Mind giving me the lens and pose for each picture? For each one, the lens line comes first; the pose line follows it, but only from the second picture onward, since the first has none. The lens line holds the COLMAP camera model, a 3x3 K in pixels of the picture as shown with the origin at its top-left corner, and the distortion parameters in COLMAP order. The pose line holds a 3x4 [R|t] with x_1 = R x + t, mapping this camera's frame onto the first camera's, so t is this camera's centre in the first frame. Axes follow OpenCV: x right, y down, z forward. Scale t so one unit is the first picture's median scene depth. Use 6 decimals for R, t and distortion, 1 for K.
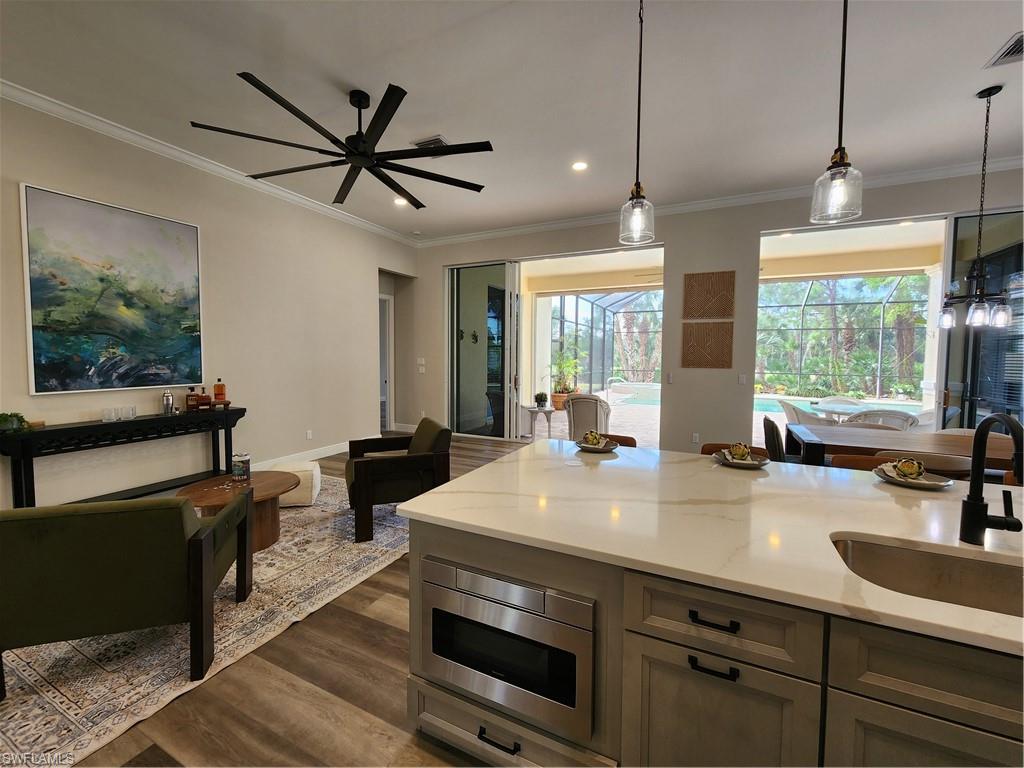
lens RADIAL K [[420.1, 0, 508.0], [0, 420.1, 374.6], [0, 0, 1]] dist [-0.000944, -0.001508]
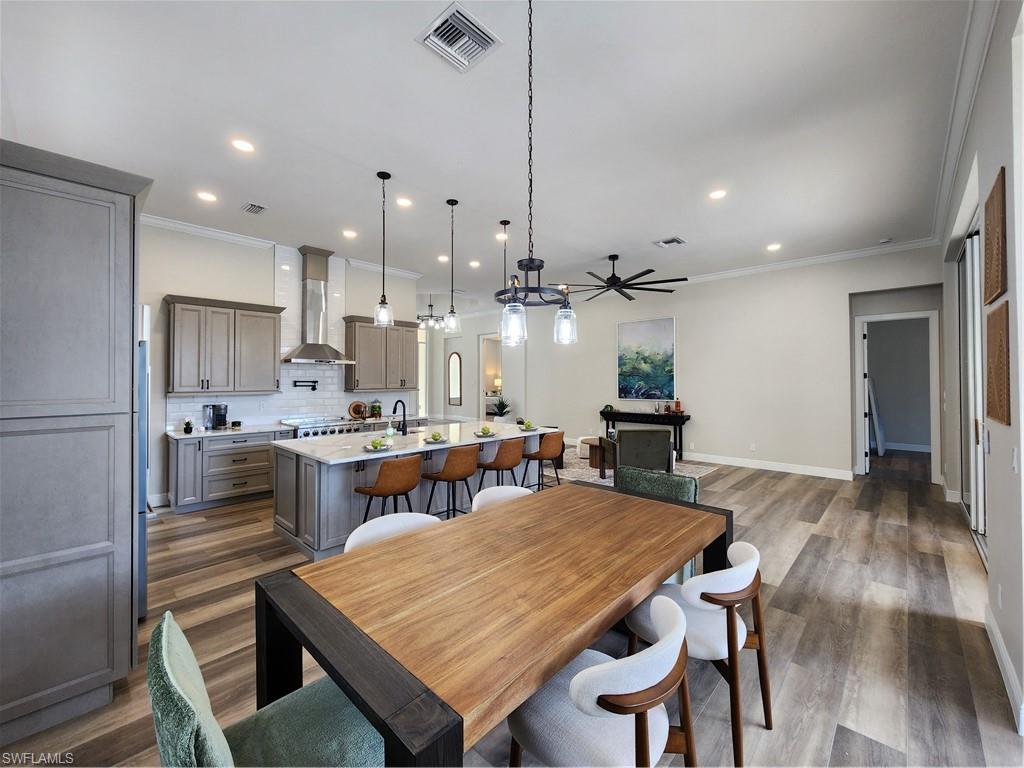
lens RADIAL K [[420.1, 0, 509.3], [0, 420.1, 375.0], [0, 0, 1]] dist [-0.000944, -0.001508]
pose [[-0.293038, -0.018682, -0.955918, 1.355062], [-0.046262, 0.998915, -0.005340, -0.049744], [0.954981, 0.042658, -0.293585, 0.901533]]
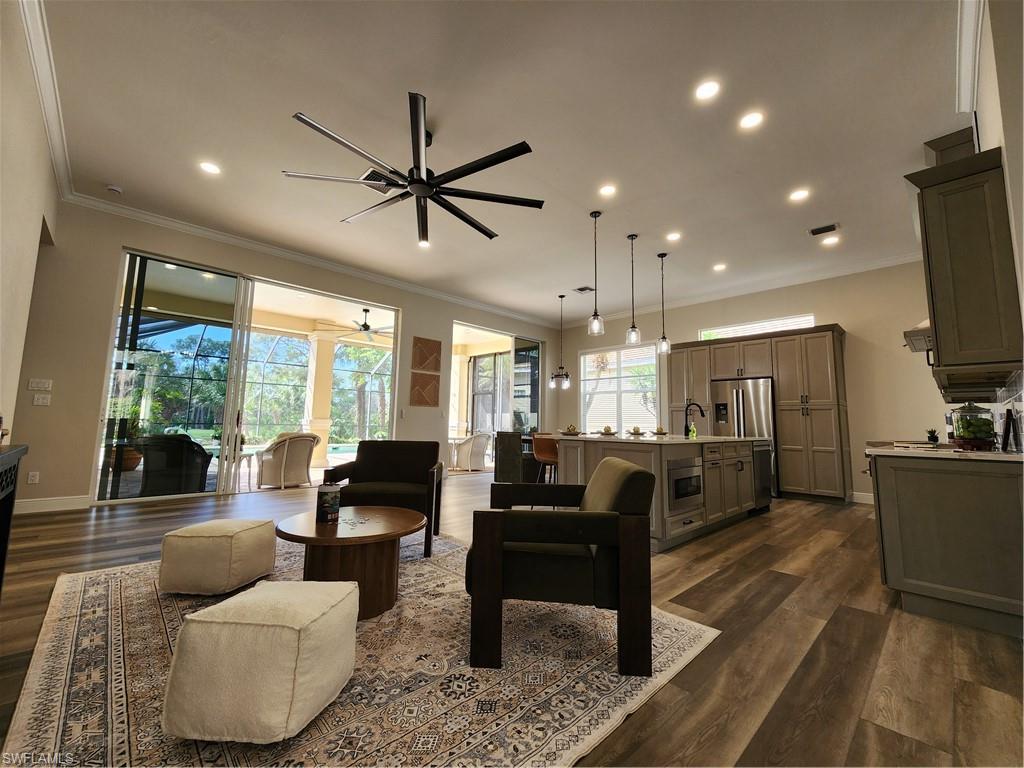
lens RADIAL K [[420.1, 0, 510.4], [0, 420.1, 375.2], [0, 0, 1]] dist [-0.000944, -0.001508]
pose [[0.341148, 0.108595, 0.933716, -0.983434], [0.025595, 0.991863, -0.124710, 0.083033], [-0.939661, 0.066443, 0.335592, 0.364456]]
